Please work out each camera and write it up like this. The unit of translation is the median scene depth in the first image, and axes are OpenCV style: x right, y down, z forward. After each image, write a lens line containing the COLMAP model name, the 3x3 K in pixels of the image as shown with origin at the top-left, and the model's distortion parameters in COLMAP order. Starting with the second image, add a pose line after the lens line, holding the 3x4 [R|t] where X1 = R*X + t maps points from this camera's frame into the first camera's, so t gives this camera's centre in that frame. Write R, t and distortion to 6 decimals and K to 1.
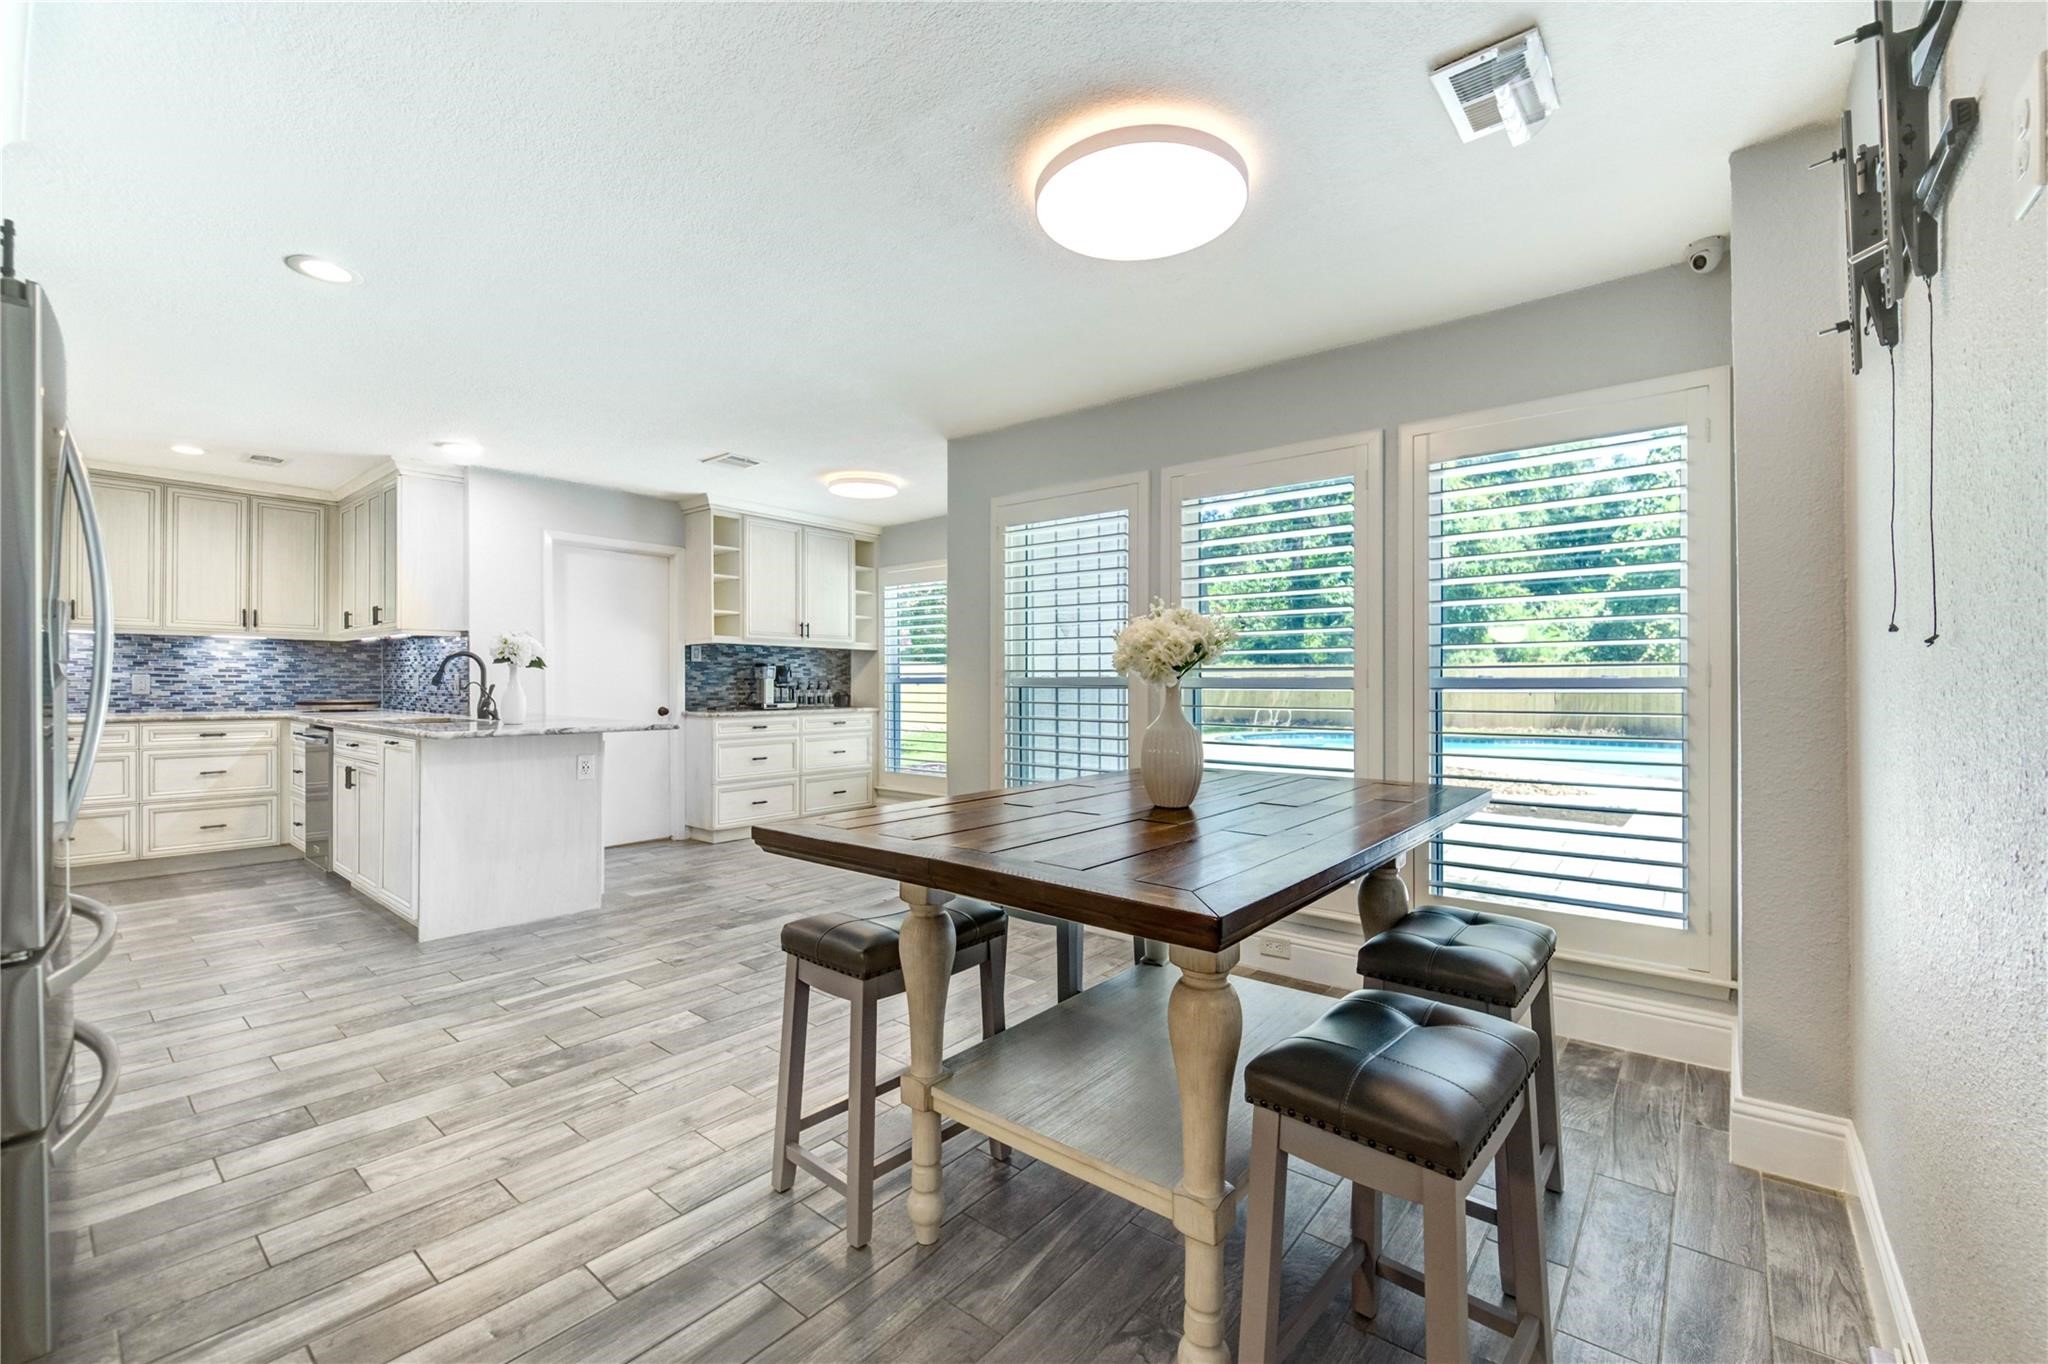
lens RADIAL K [[826.4, 0, 1019.7], [0, 826.4, 689.9], [0, 0, 1]] dist [-0.009645, -0.001172]
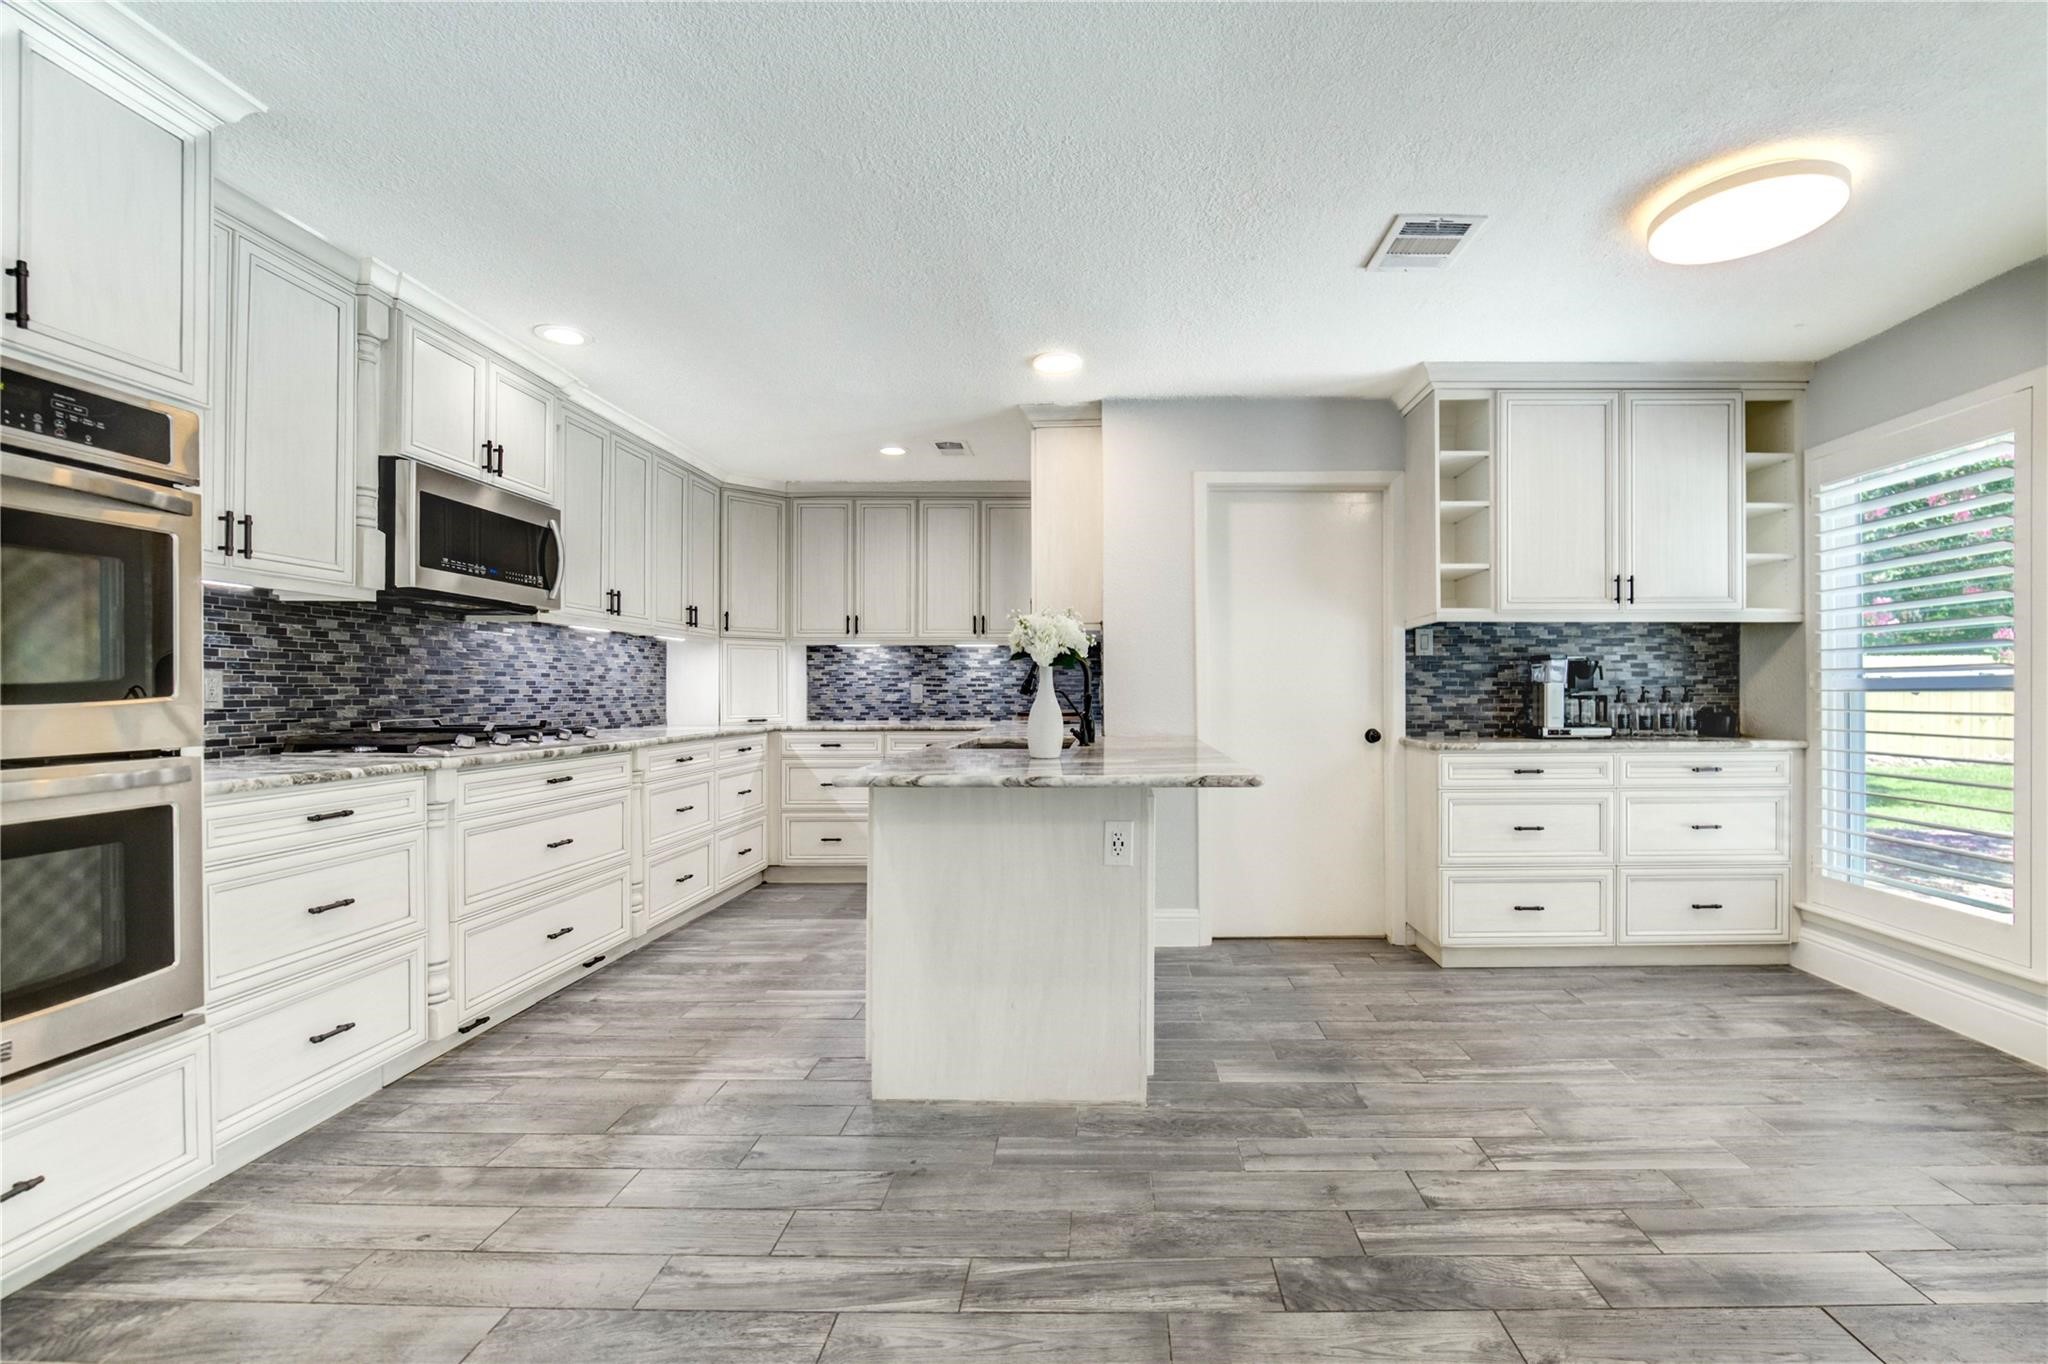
lens RADIAL K [[878.9, 0, 1102.5], [0, 878.9, 693.7], [0, 0, 1]] dist [-0.010069, 0.001894]
pose [[0.649541, -0.000494, -0.760326, -0.054994], [-0.003338, 0.999988, -0.003501, -0.003132], [0.760319, 0.004812, 0.649532, 0.394785]]
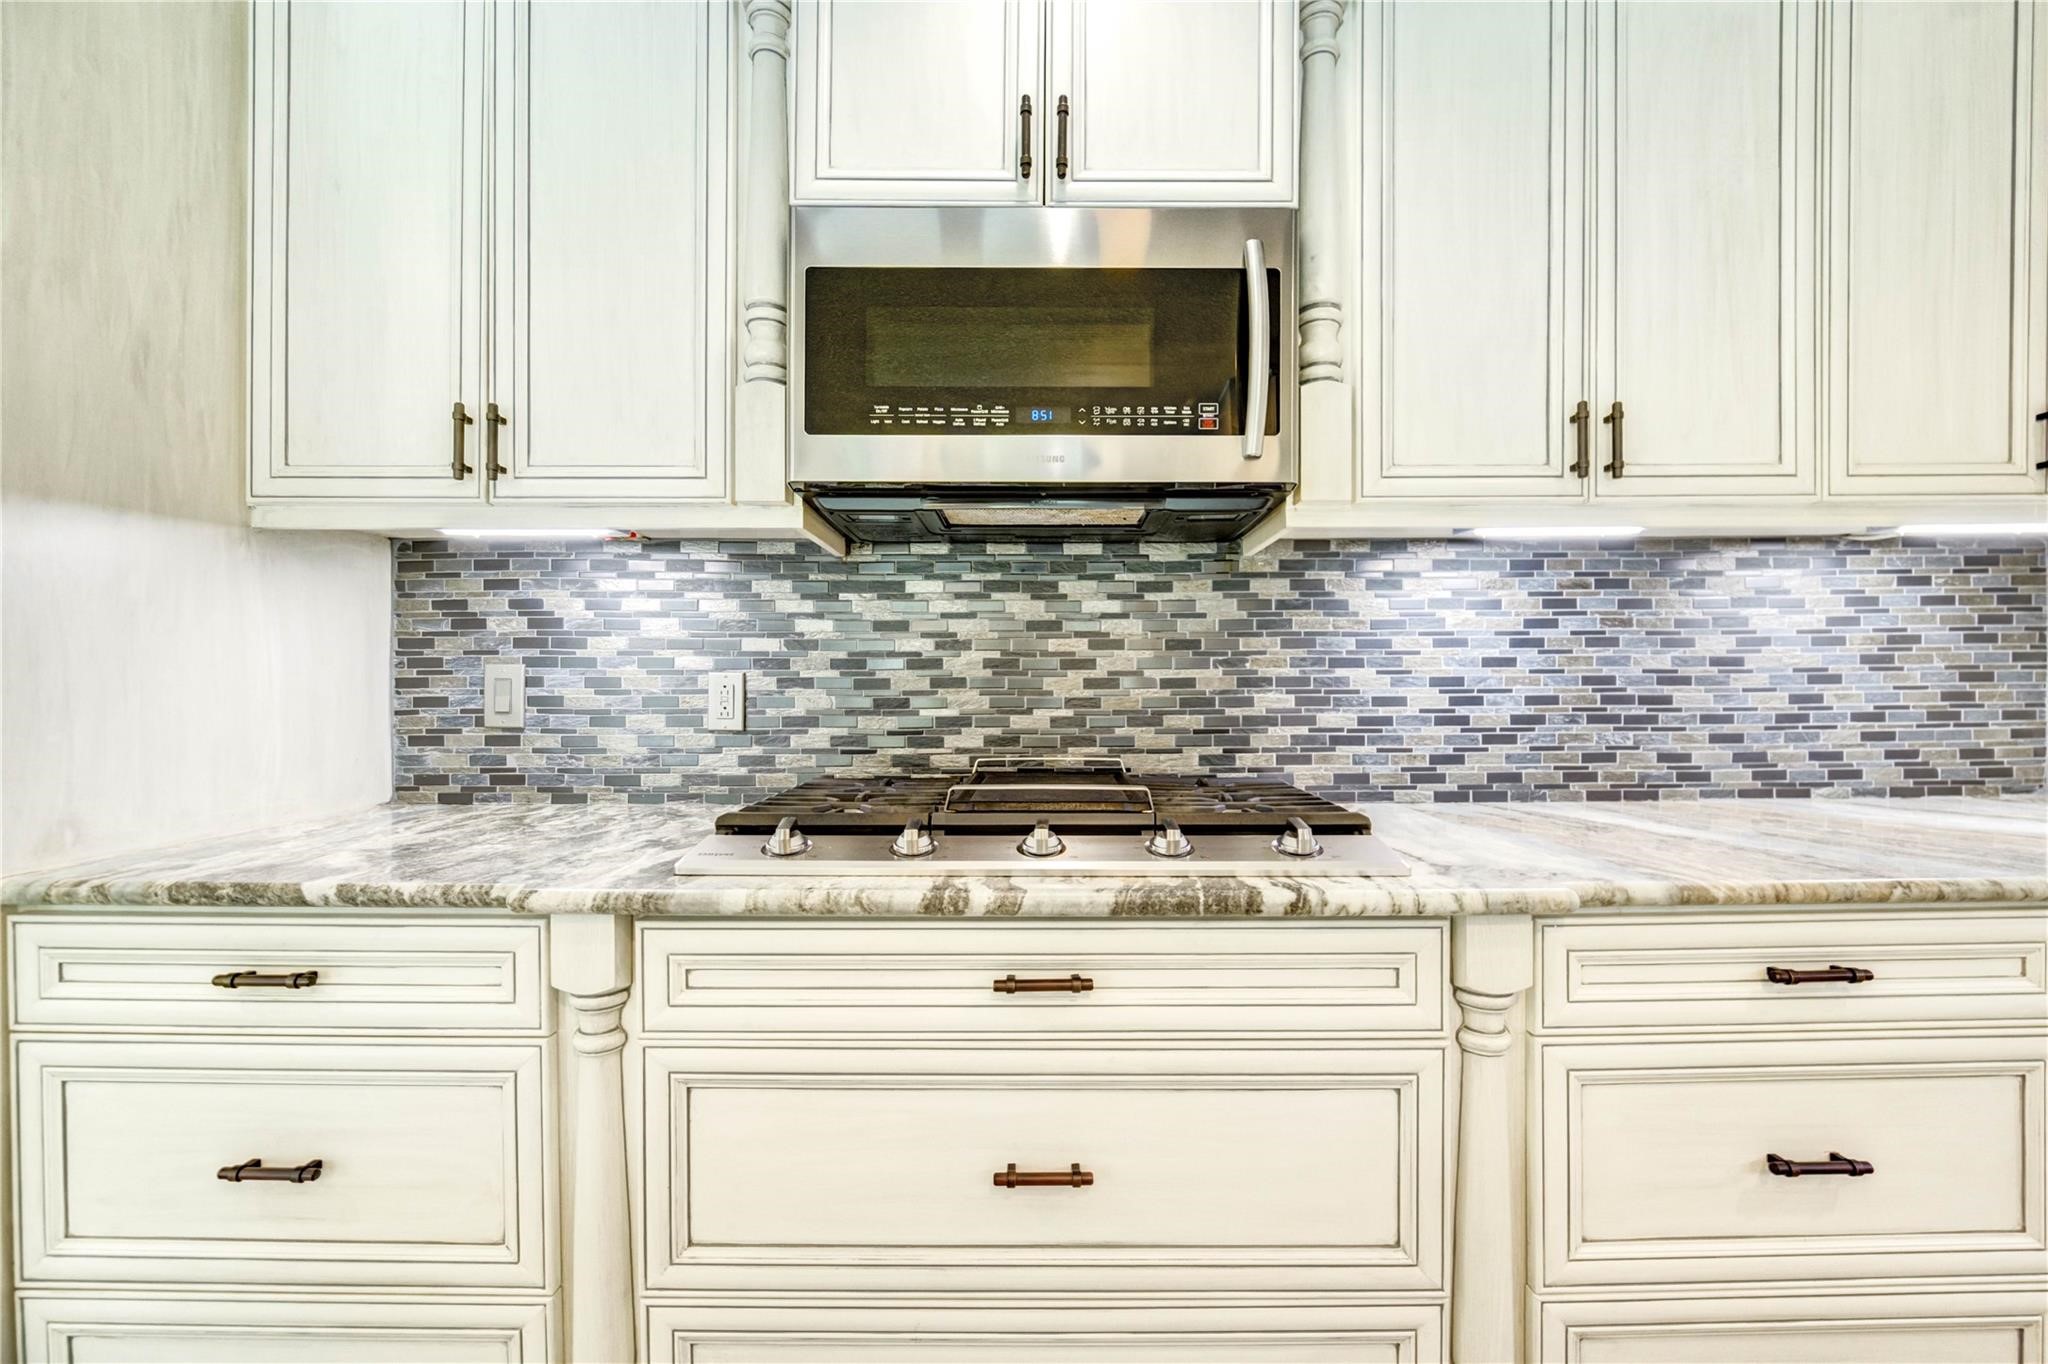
lens RADIAL K [[826.4, 0, 1079.6], [0, 826.4, 683.7], [0, 0, 1]] dist [-0.009645, -0.001172]
pose [[-0.747147, 0.000511, -0.664659, -0.525885], [-0.002901, 0.999988, 0.004029, -0.011241], [0.664653, 0.004938, -0.747136, 0.598619]]
